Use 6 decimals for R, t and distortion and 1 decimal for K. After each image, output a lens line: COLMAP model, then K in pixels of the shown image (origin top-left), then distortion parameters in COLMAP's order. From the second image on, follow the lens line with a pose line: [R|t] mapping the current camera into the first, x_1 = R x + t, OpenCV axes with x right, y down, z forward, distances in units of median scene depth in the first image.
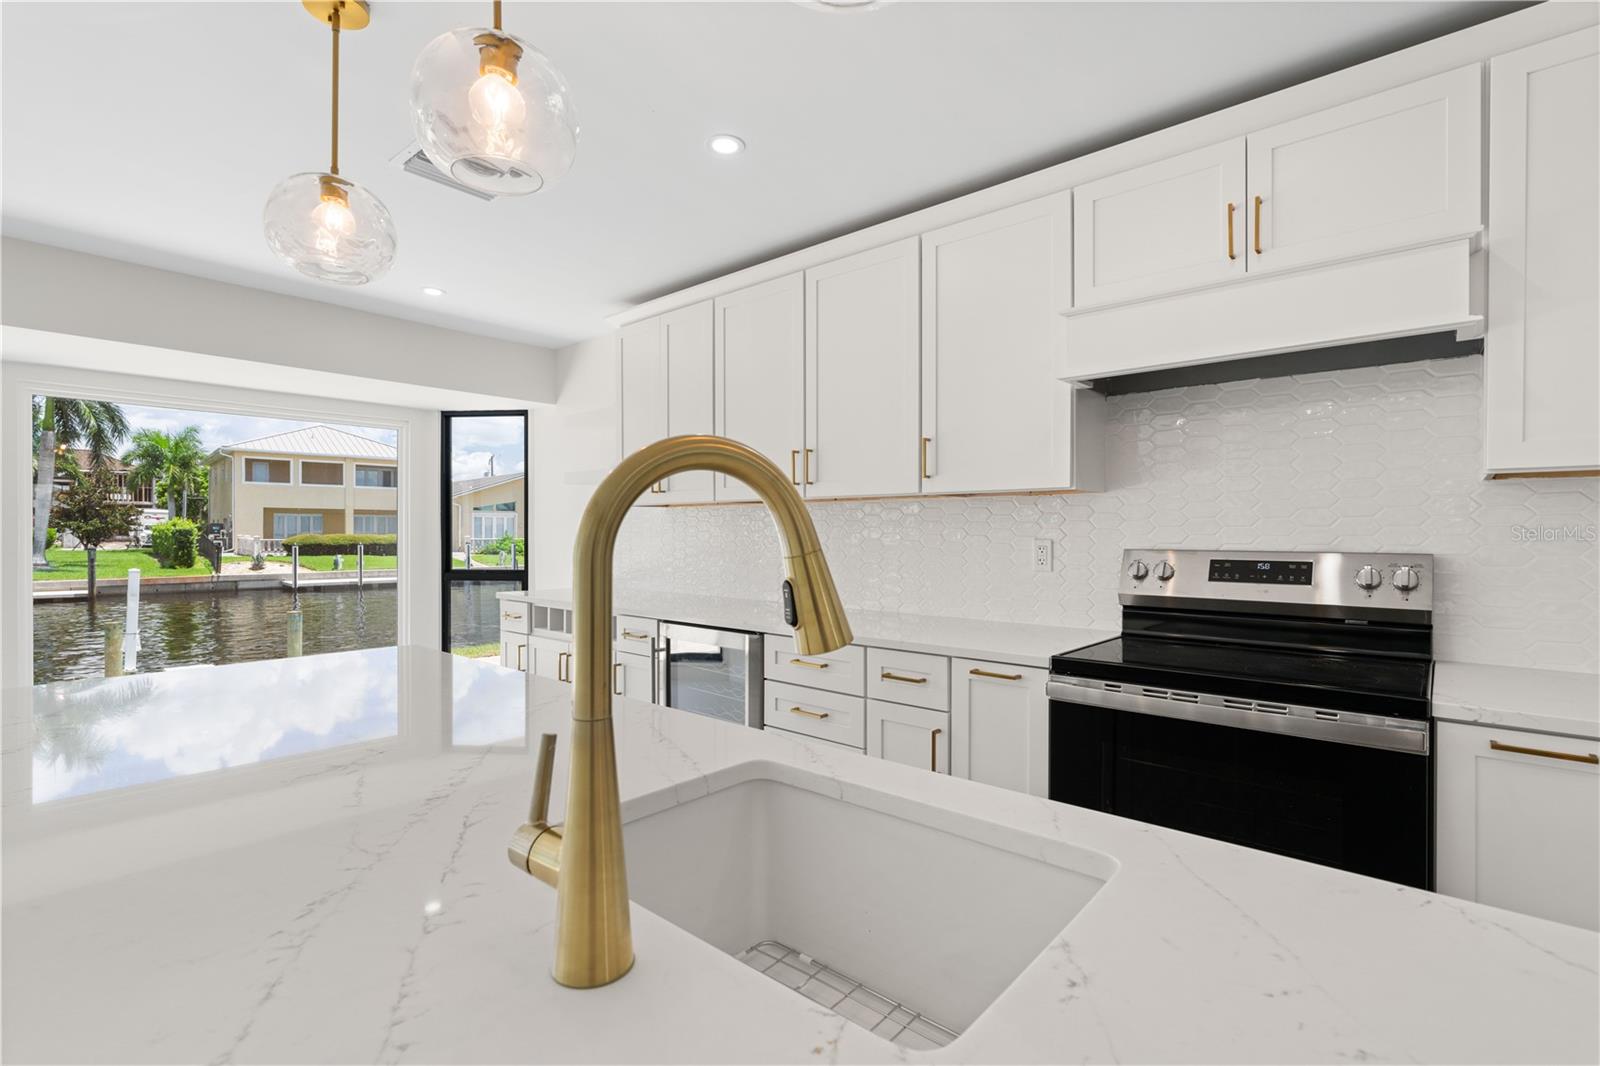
lens RADIAL K [[731.1, 0, 807.1], [0, 731.1, 535.8], [0, 0, 1]] dist [-0.008252, -0.001107]
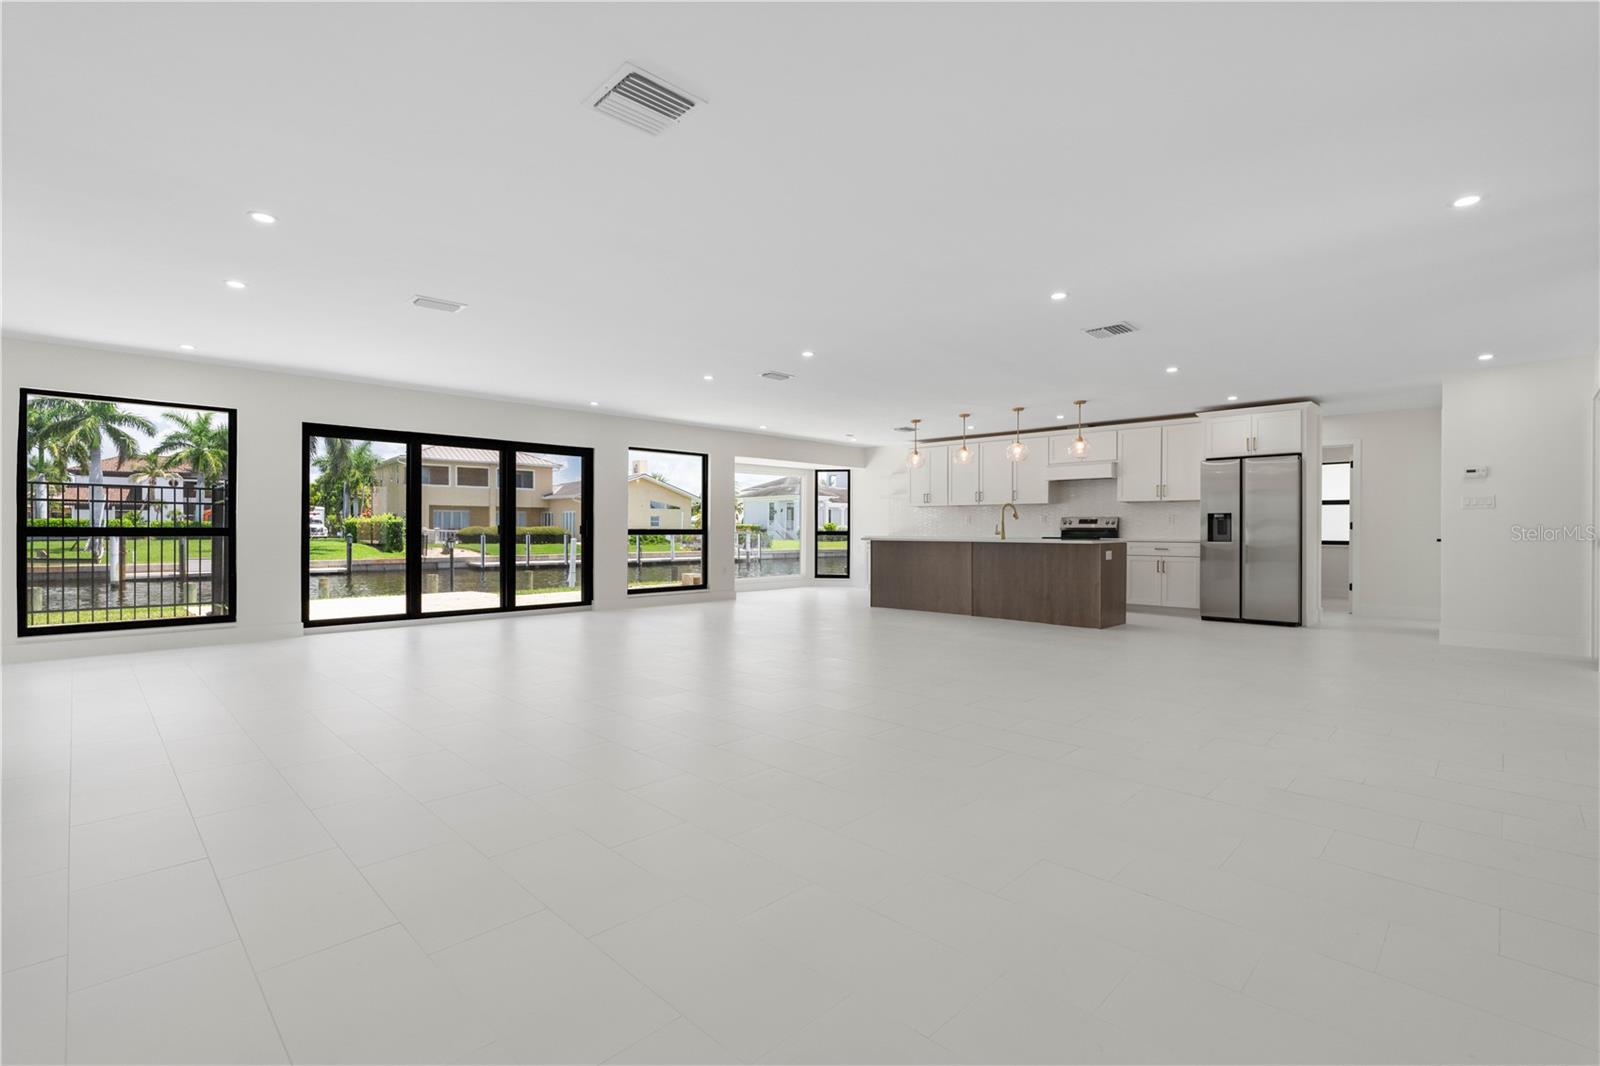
lens RADIAL K [[731.1, 0, 789.1], [0, 731.1, 530.2], [0, 0, 1]] dist [-0.008252, -0.001107]
pose [[0.996450, 0.002303, -0.084150, -0.047753], [-0.002551, 0.999993, -0.002829, 0.006532], [0.084143, 0.003034, 0.996449, -0.203291]]
